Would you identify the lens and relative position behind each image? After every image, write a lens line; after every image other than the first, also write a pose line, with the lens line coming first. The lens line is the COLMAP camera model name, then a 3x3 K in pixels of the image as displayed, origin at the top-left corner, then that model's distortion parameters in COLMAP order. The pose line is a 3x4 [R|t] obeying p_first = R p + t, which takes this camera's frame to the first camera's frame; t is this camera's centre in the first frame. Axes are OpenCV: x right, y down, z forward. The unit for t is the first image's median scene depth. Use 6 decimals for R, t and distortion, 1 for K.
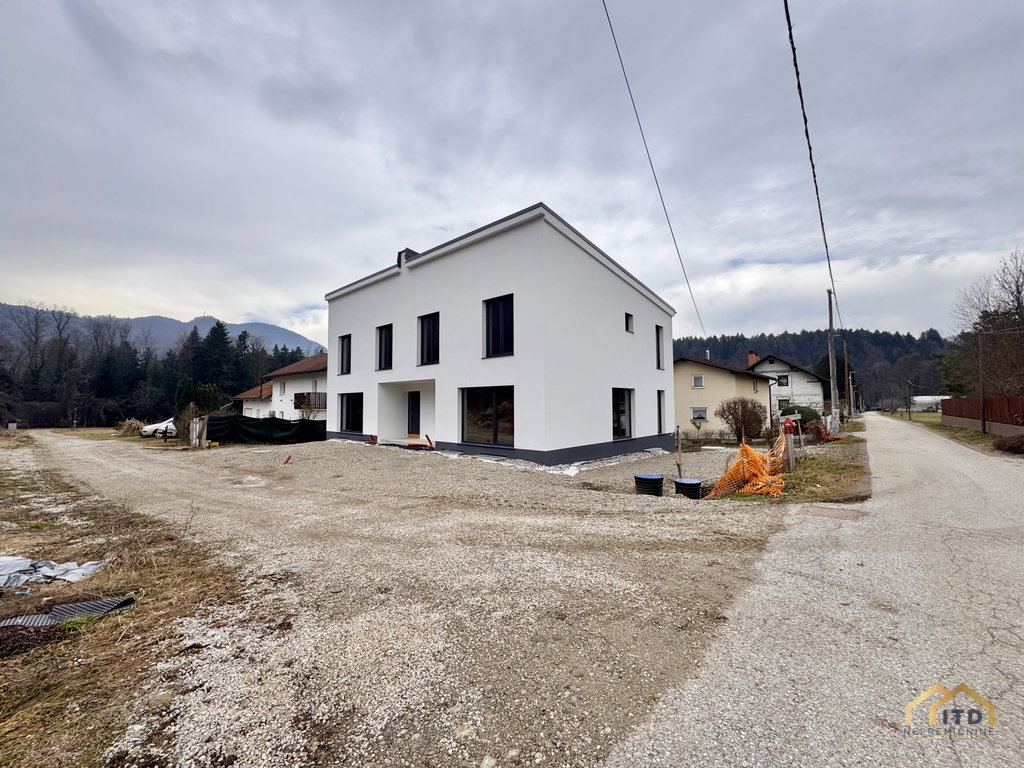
lens RADIAL K [[406.2, 0, 512.0], [0, 406.2, 384.0], [0, 0, 1]] dist [-0.003100, 0.000120]
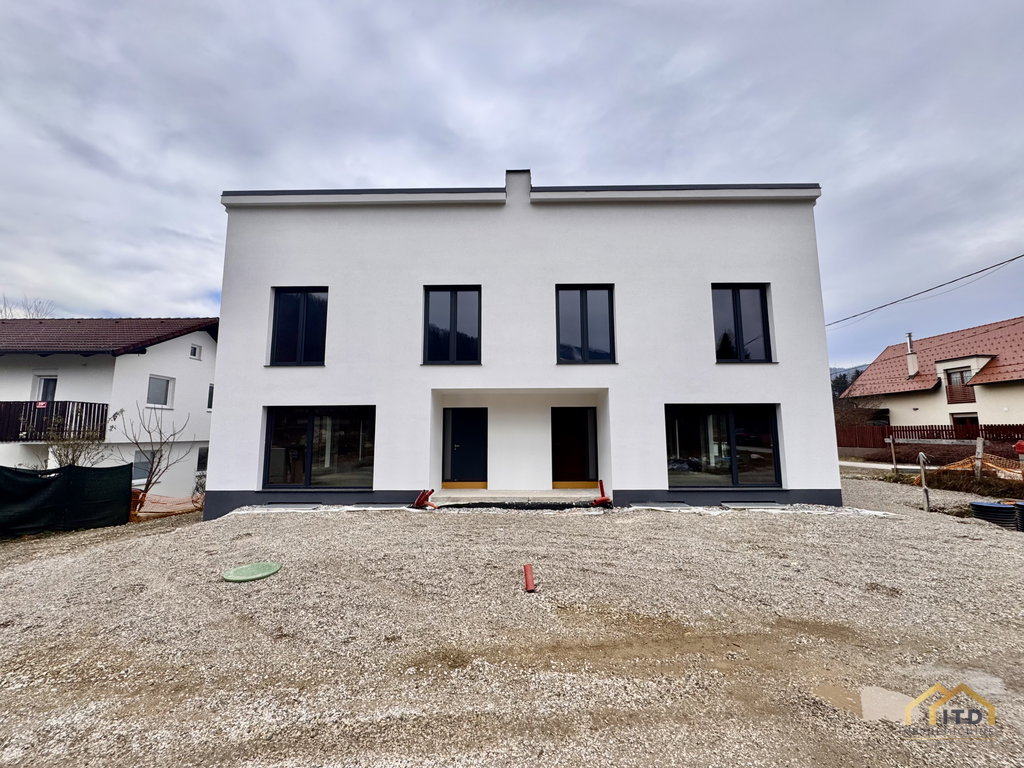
lens RADIAL K [[406.2, 0, 512.0], [0, 406.2, 384.0], [0, 0, 1]] dist [-0.003100, 0.000120]
pose [[0.754686, 0.075886, 0.651683, -0.626612], [-0.032230, 0.996377, -0.078699, 0.030817], [-0.655294, 0.038389, 0.754398, 0.561905]]
